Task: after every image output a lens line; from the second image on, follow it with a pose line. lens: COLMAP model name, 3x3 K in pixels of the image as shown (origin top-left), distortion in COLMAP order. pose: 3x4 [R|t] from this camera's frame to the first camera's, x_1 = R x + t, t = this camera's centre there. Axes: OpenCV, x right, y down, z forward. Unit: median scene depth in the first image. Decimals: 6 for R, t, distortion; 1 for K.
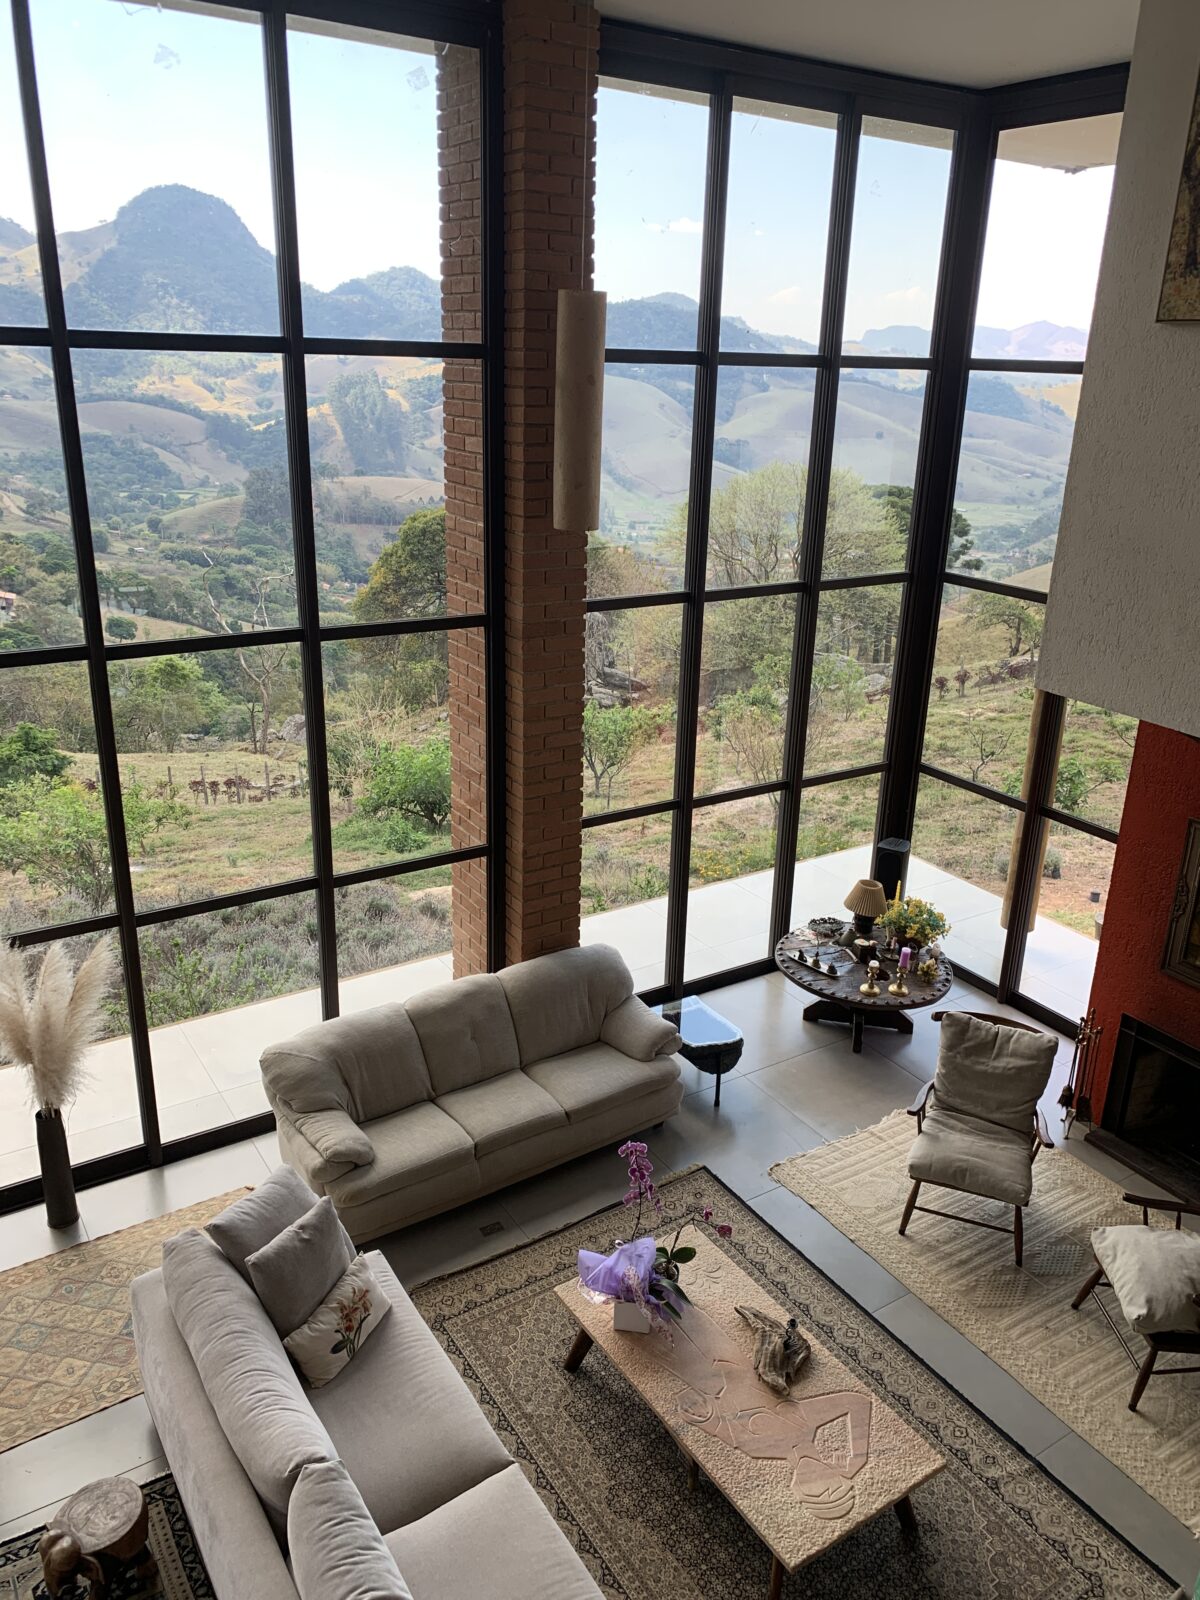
lens RADIAL K [[1220.0, 0, 614.5], [0, 1220.0, 804.7], [0, 0, 1]] dist [0.001185, 0.010465]
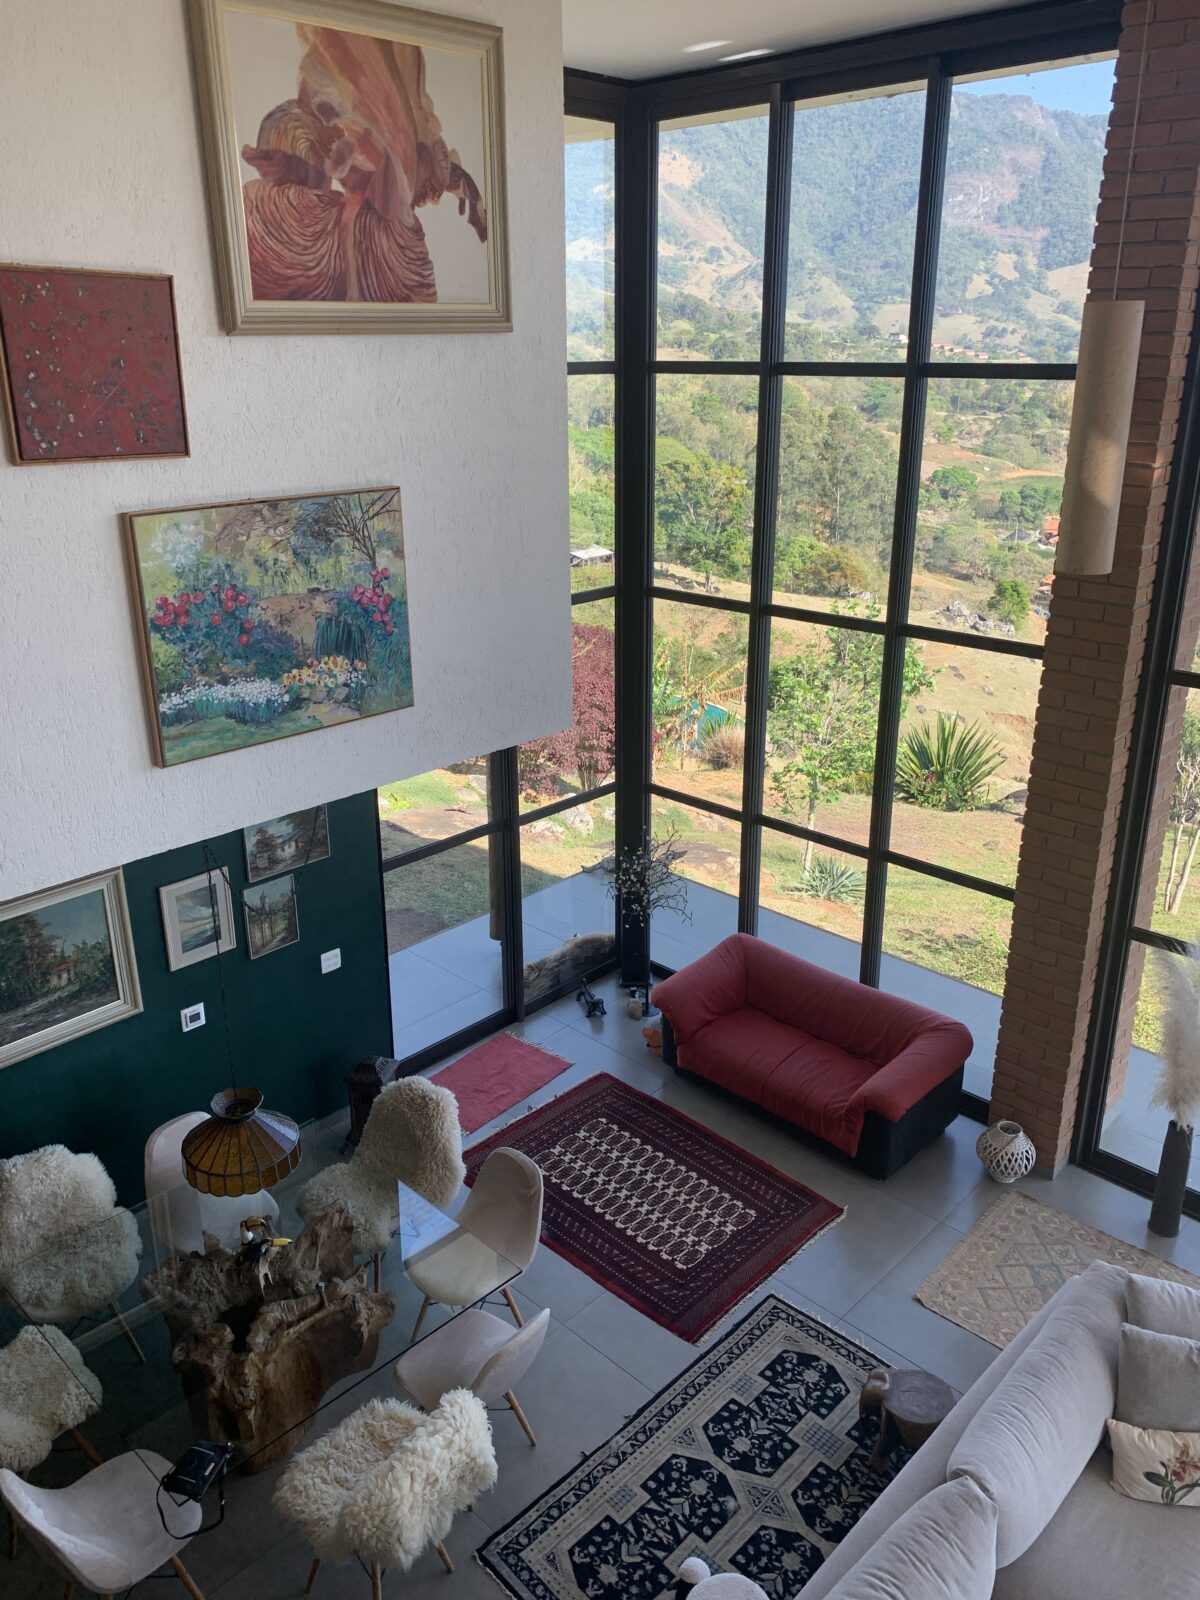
lens RADIAL K [[1220.0, 0, 614.6], [0, 1220.0, 795.2], [0, 0, 1]] dist [0.001185, 0.010465]
pose [[0.214982, 0.301651, -0.928864, 0.844480], [-0.336515, 0.915738, 0.219503, -0.177175], [0.916810, 0.265388, 0.298378, 0.538709]]
